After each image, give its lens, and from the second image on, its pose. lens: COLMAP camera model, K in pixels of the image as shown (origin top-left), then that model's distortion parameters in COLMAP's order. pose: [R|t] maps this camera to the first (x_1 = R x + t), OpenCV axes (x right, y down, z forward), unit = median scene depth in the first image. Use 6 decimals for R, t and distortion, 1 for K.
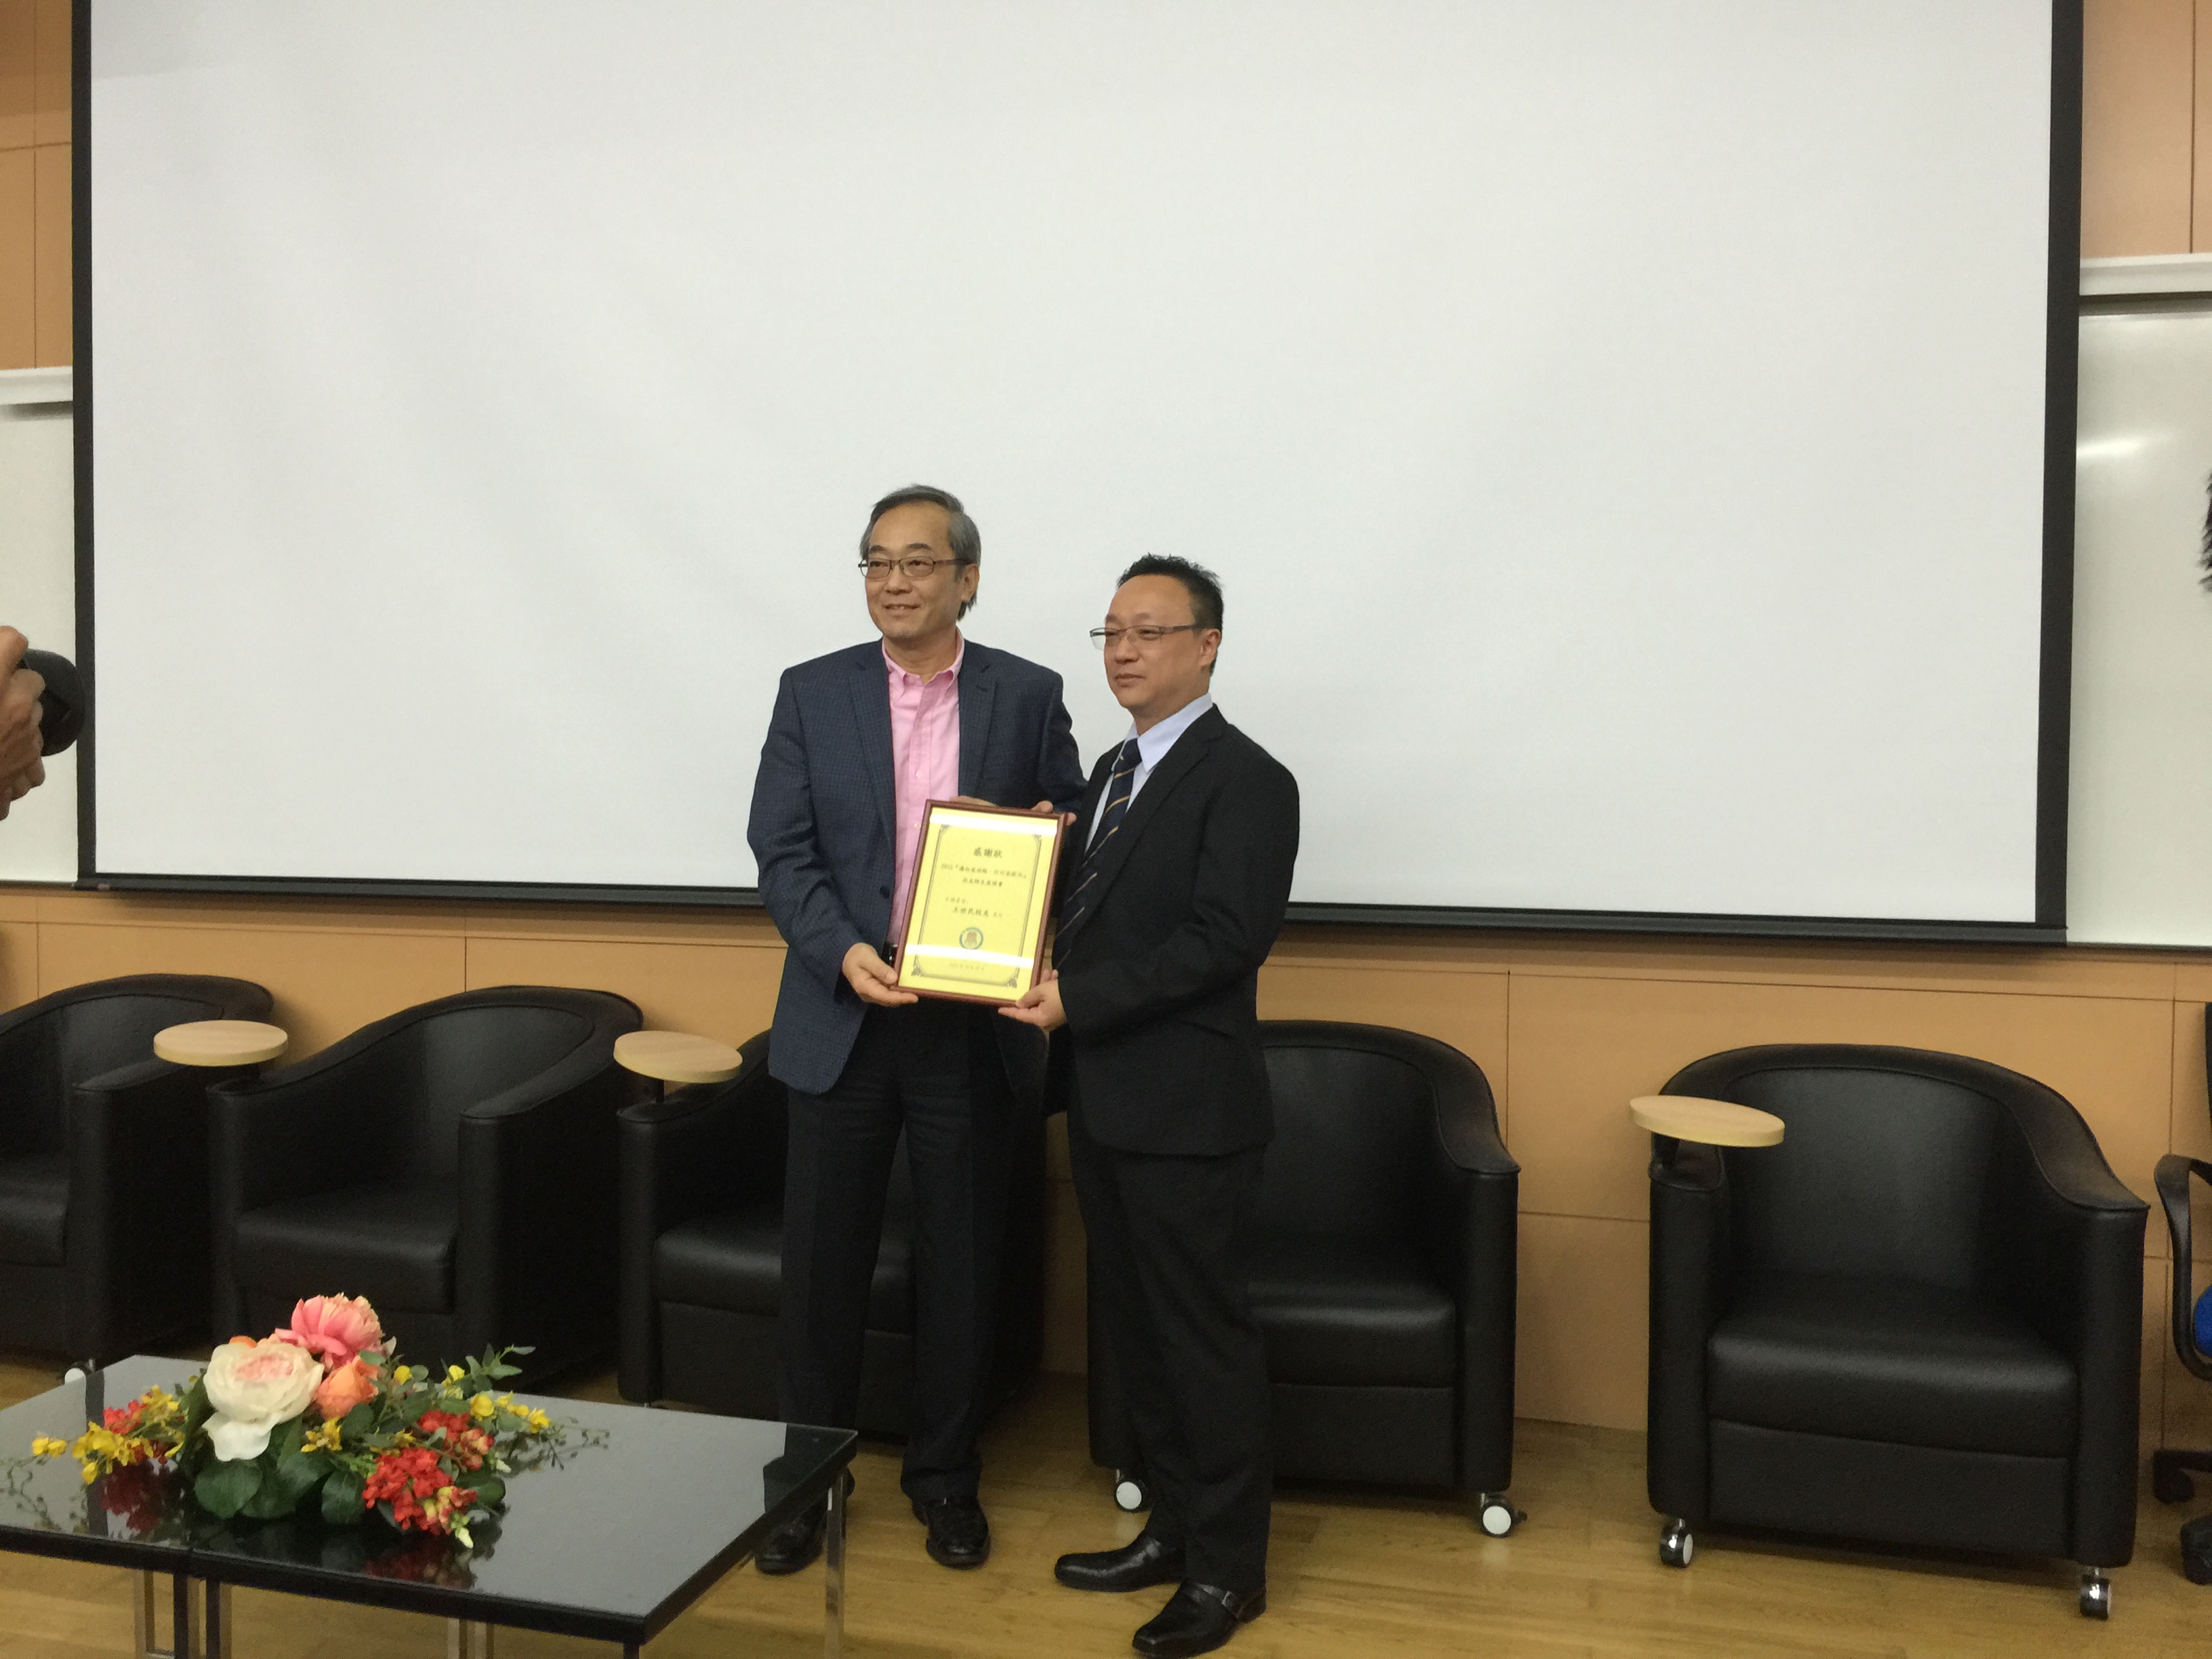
lens RADIAL K [[1901.6, 0, 1108.4], [0, 1901.6, 863.2], [0, 0, 1]] dist [0.029579, -0.111028]
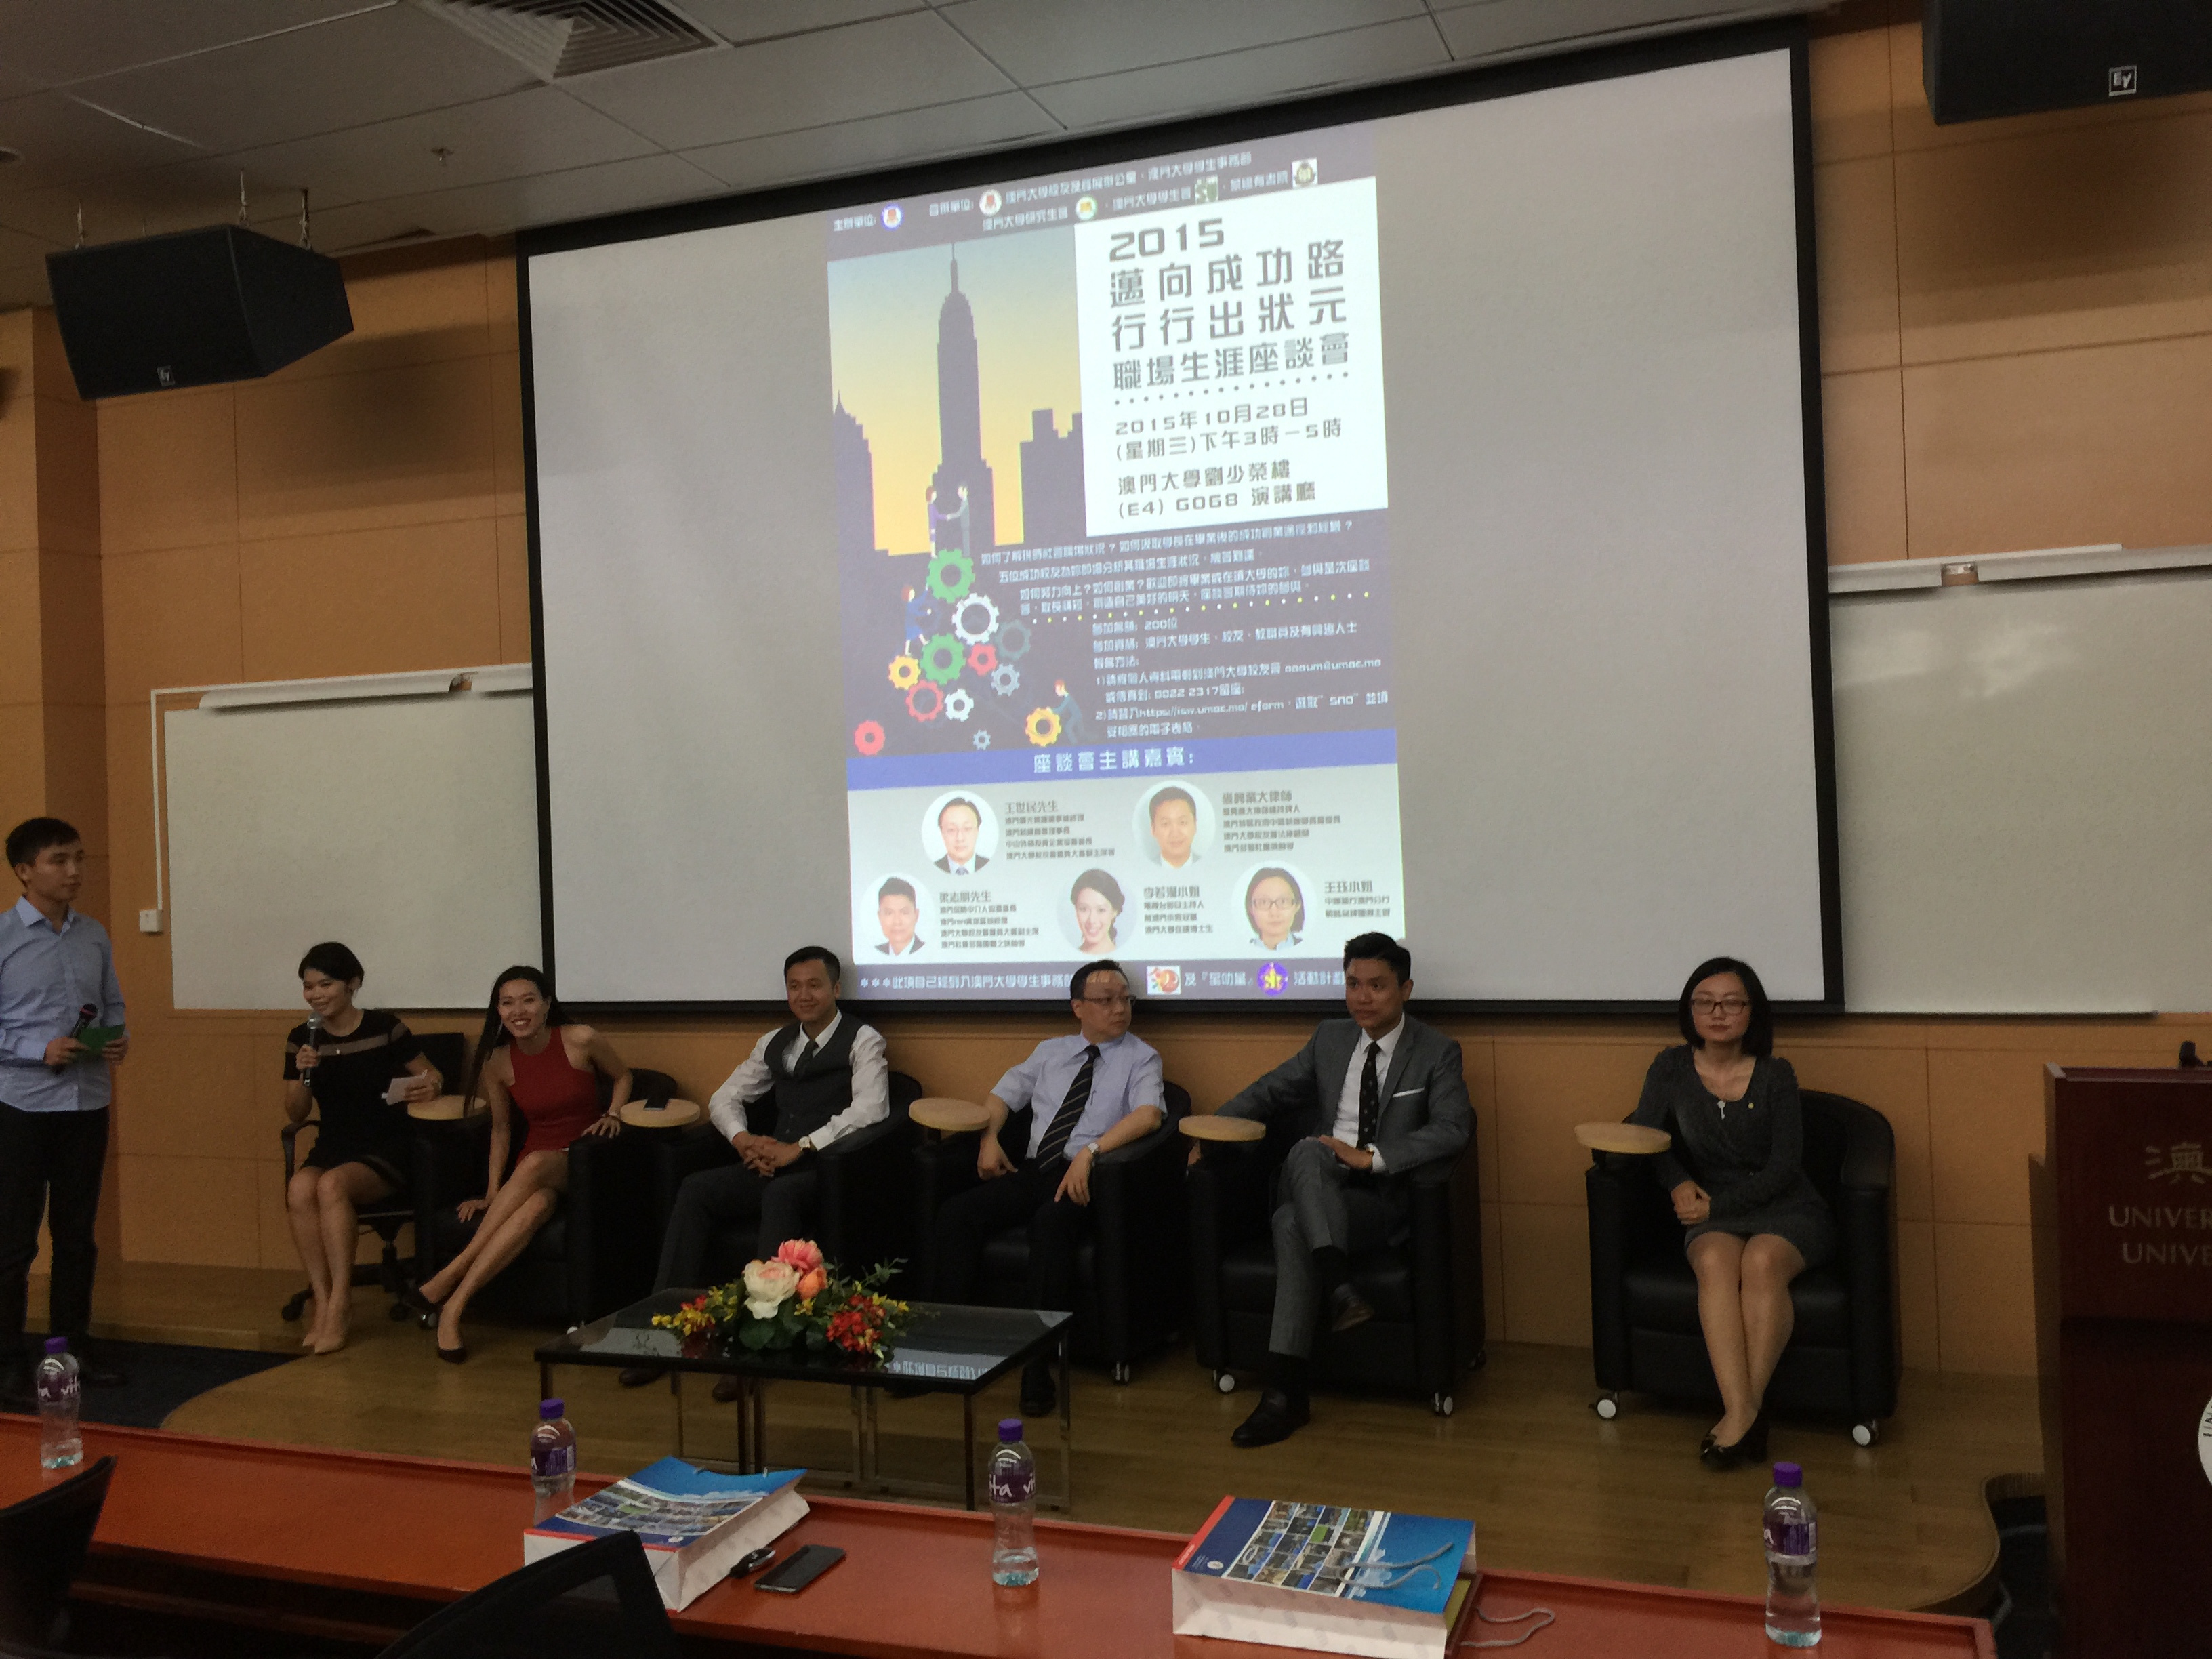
lens RADIAL K [[1901.6, 0, 1069.8], [0, 1901.6, 845.1], [0, 0, 1]] dist [0.029579, -0.111028]
pose [[0.991021, -0.044168, -0.126198, 0.090808], [0.039361, 0.998411, -0.040334, -0.060338], [0.127779, 0.035005, 0.991185, -0.648297]]
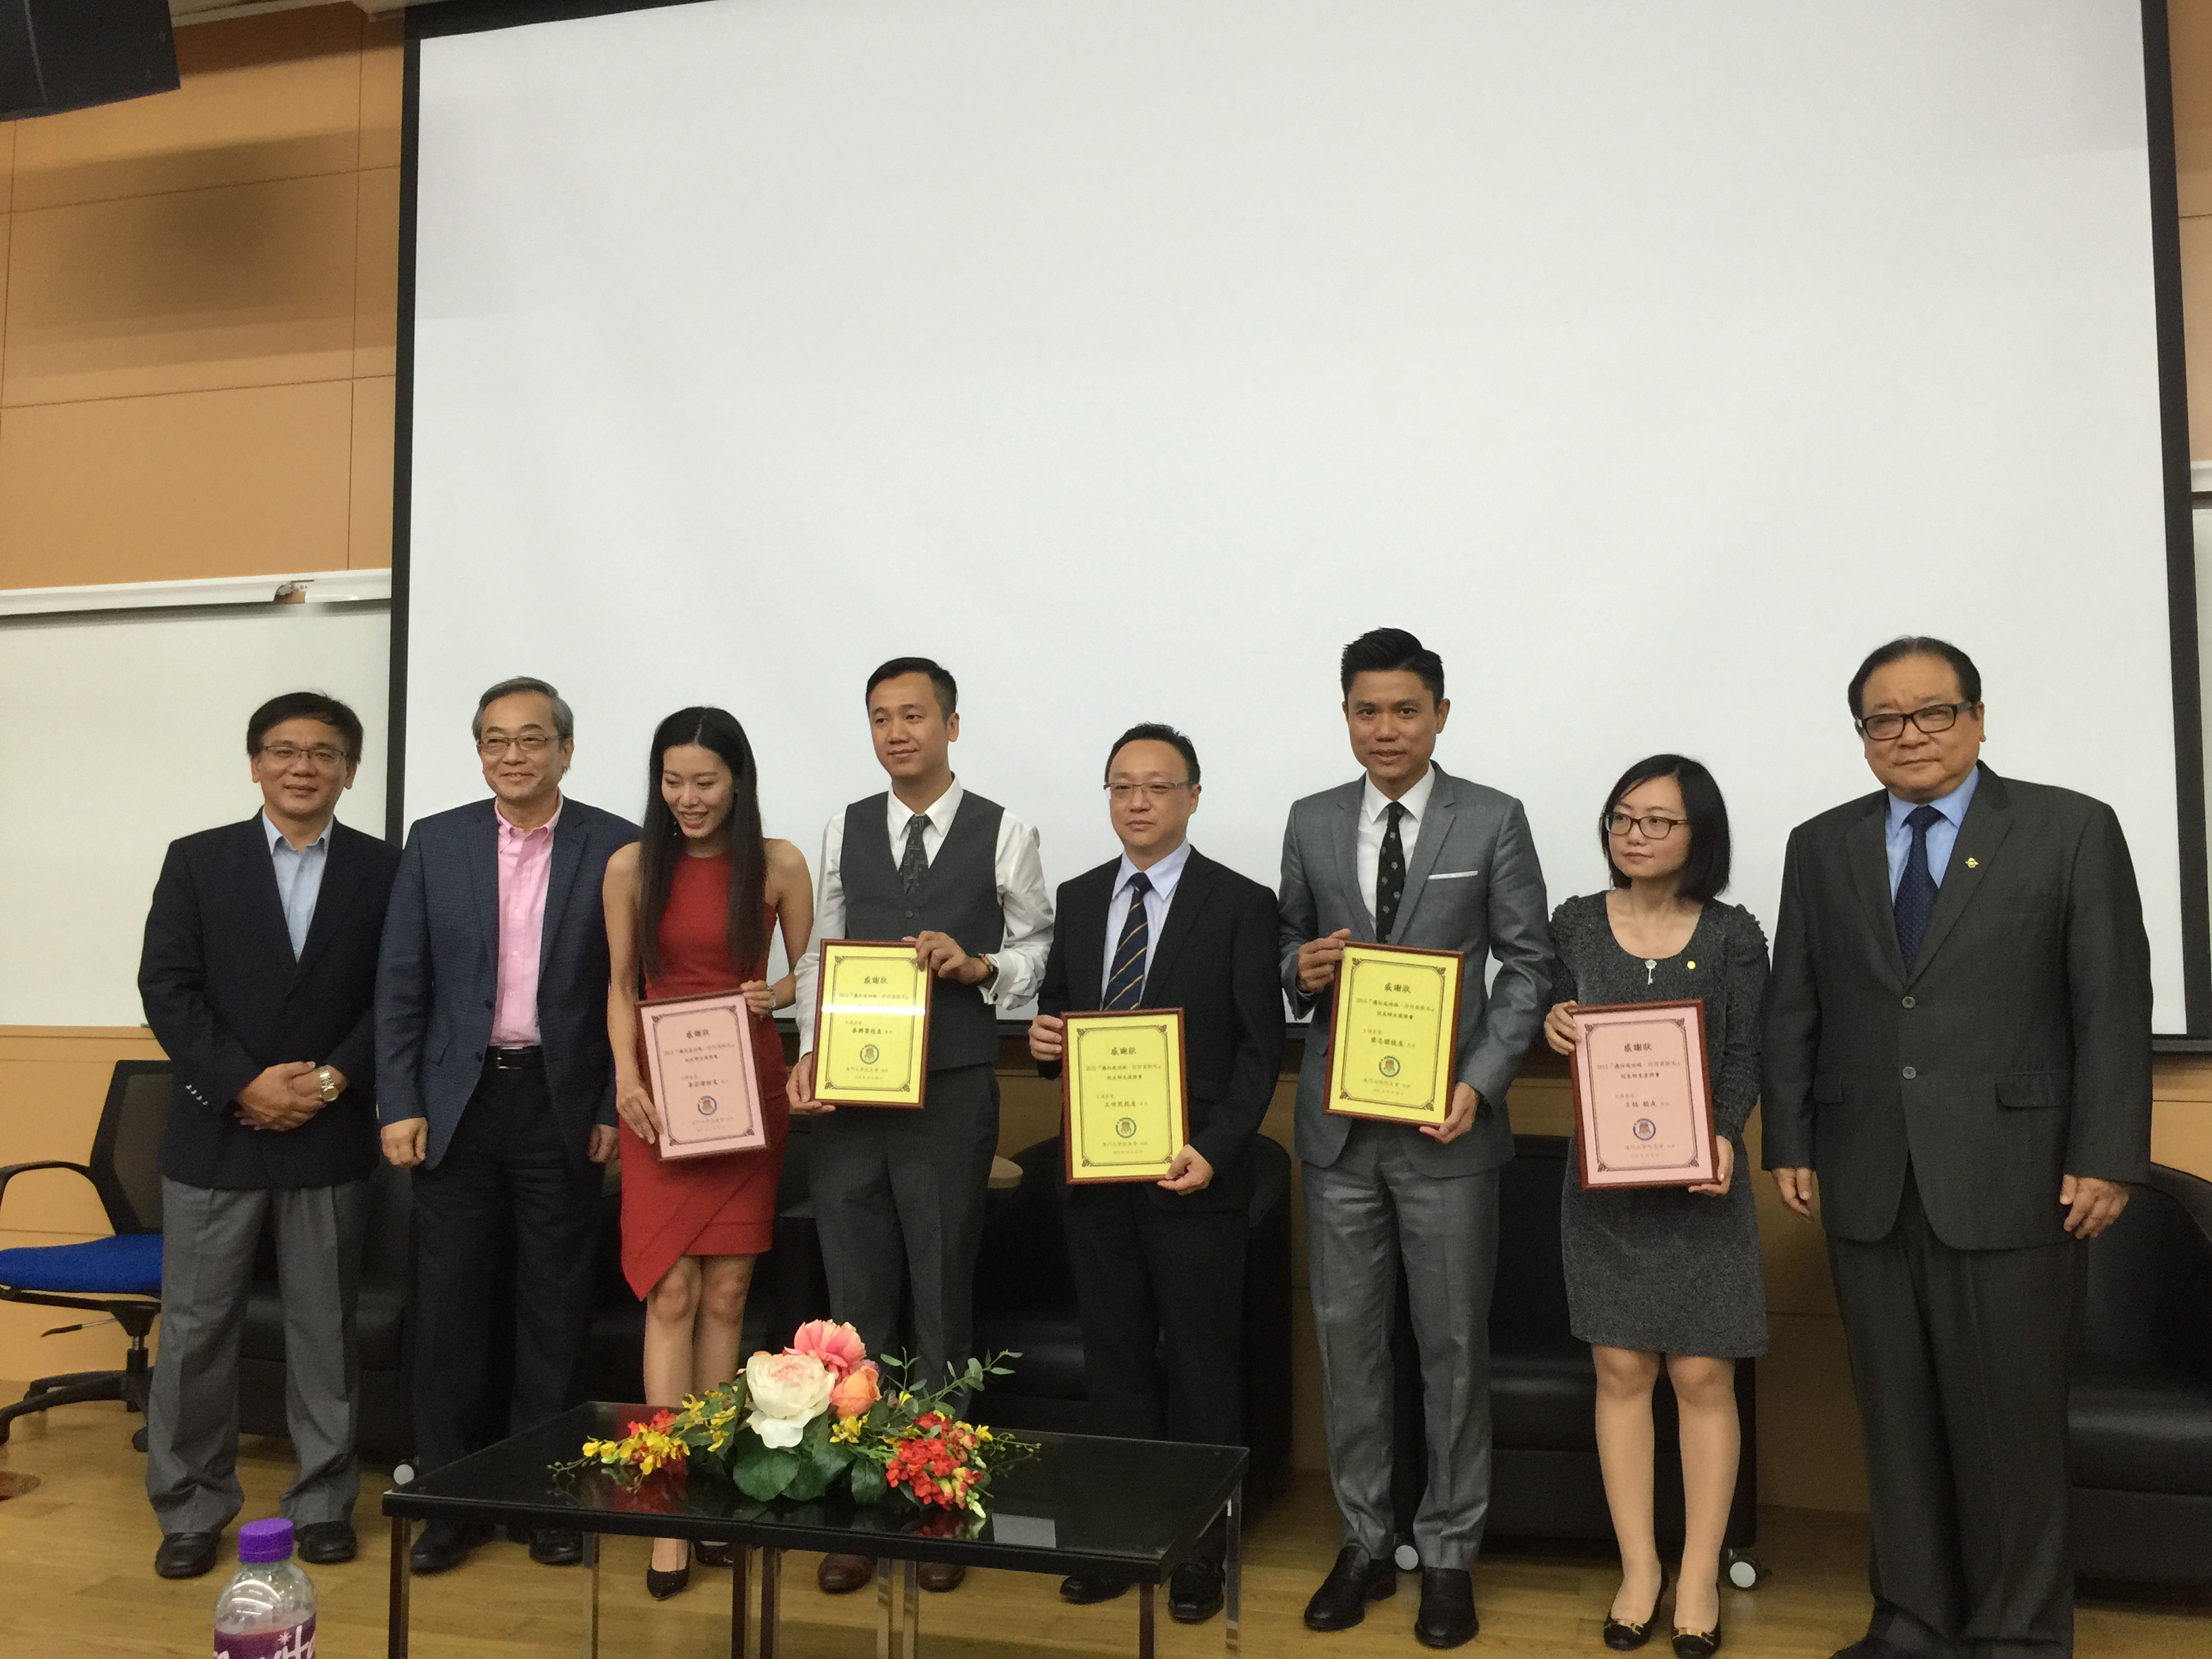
lens RADIAL K [[1901.6, 0, 1073.7], [0, 1901.6, 844.8], [0, 0, 1]] dist [0.029579, -0.111028]
pose [[0.999743, -0.007206, -0.021477, -0.164321], [0.004839, 0.994106, -0.108304, 0.043329], [0.022131, 0.108172, 0.993886, -0.165240]]
